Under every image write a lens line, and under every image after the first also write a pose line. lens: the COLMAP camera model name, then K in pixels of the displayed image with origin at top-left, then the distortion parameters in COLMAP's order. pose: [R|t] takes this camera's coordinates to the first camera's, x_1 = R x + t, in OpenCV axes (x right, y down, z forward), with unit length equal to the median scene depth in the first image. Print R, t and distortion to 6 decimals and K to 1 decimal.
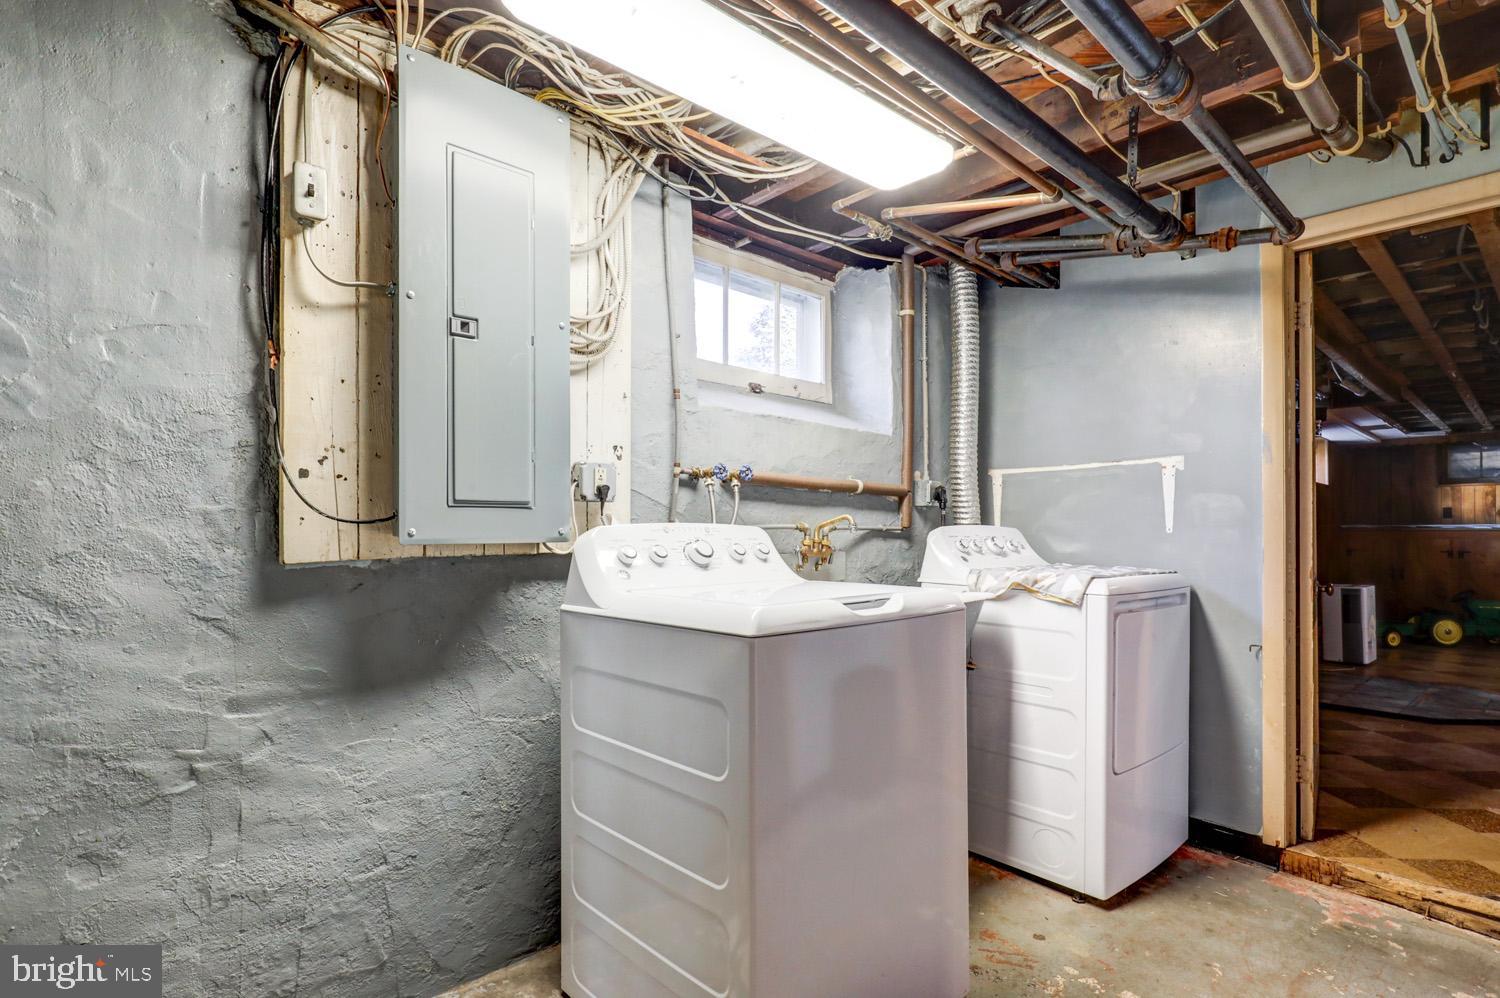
lens RADIAL K [[763.7, 0, 759.9], [0, 763.7, 527.6], [0, 0, 1]] dist [0.000135, 0.000276]
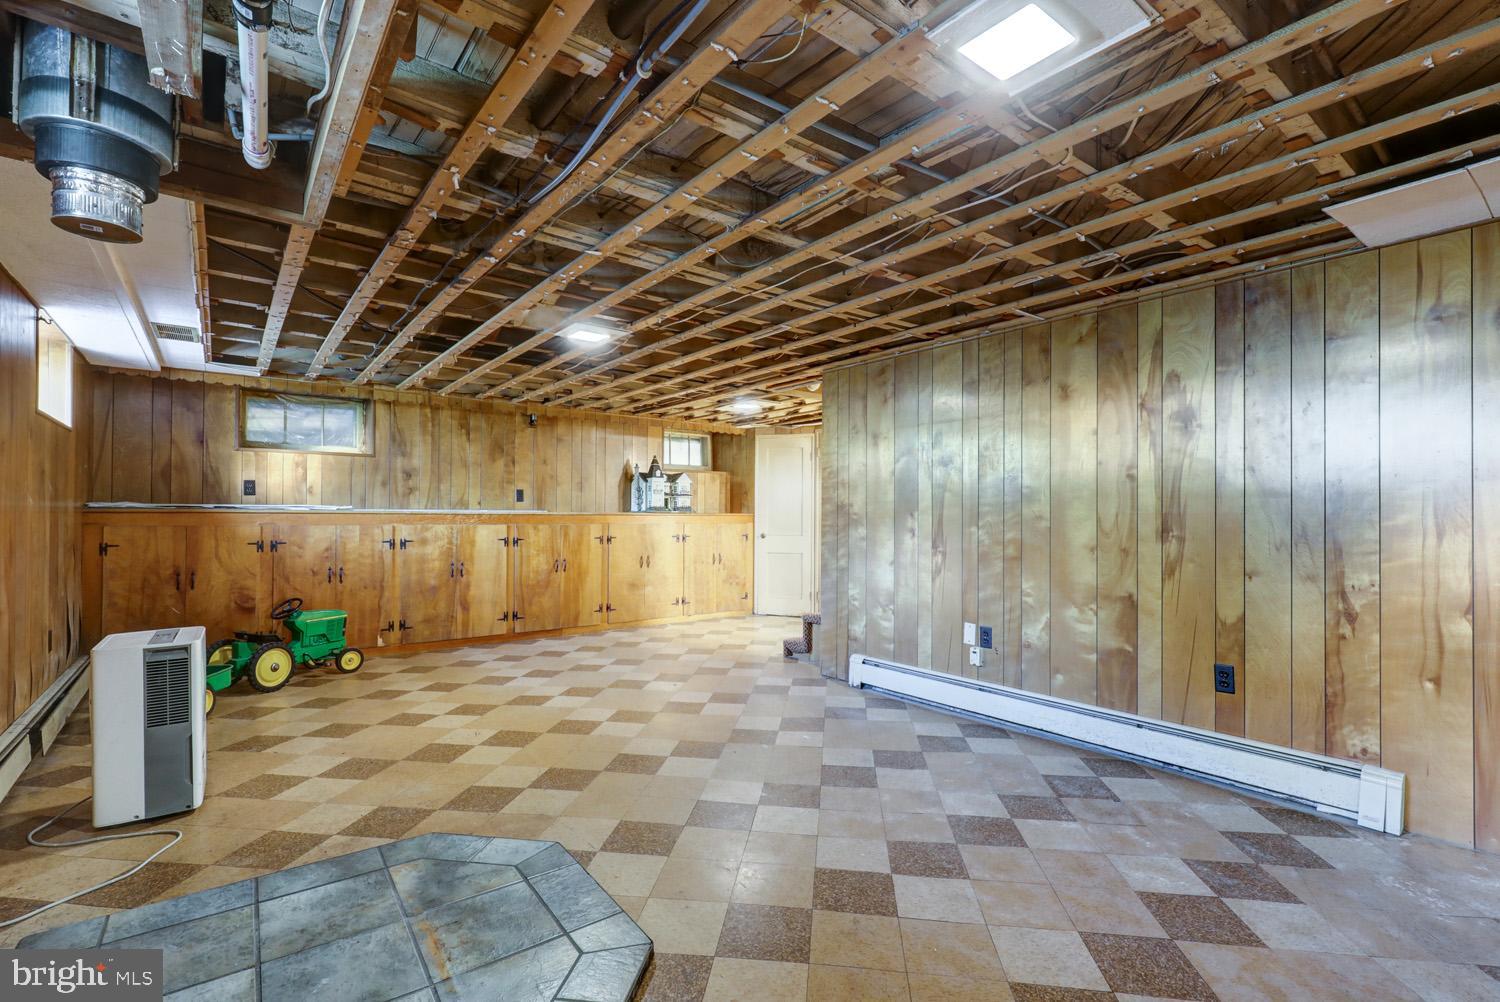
lens RADIAL K [[690.5, 0, 749.3], [0, 690.5, 508.9], [0, 0, 1]] dist [-0.001439, 0.000511]
pose [[0.107387, 0.005738, 0.994201, 0.672601], [-0.008943, 0.999948, -0.004806, -0.001479], [-0.994177, -0.008375, 0.107433, 1.013298]]
